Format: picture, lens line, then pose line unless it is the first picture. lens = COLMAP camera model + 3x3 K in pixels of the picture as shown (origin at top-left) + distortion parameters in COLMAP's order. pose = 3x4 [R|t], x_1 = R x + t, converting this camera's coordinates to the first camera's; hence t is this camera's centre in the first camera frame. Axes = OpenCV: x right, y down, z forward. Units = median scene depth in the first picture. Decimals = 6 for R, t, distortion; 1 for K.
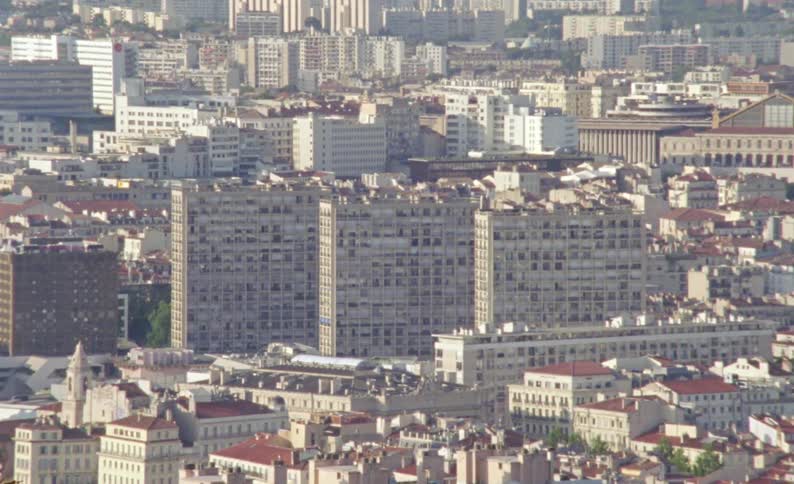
lens RADIAL K [[3666.8, 0, 386.3], [0, 3666.8, 269.7], [0, 0, 1]] dist [1.732968, 0.000000]
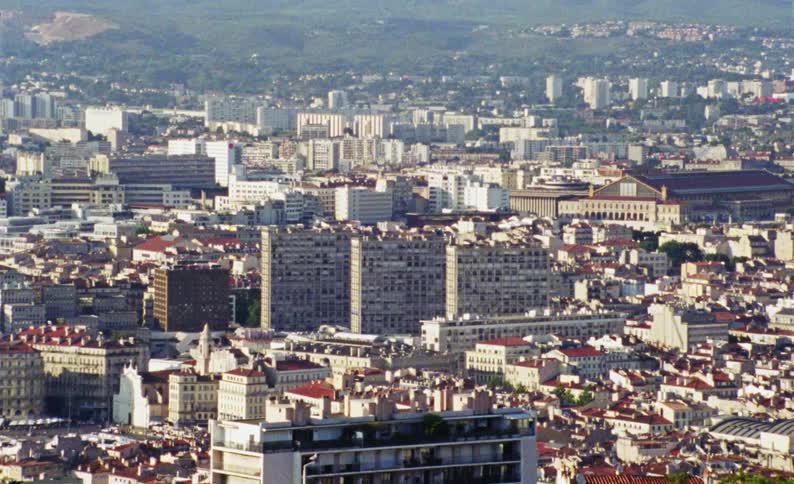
lens RADIAL K [[3666.8, 0, 397.7], [0, 3666.8, 241.3], [0, 0, 1]] dist [1.732968, 0.000000]
pose [[0.999986, 0.004420, 0.003064, -0.002598], [-0.004349, 0.999734, -0.022639, 0.019439], [-0.003163, 0.022625, 0.999739, -0.638363]]
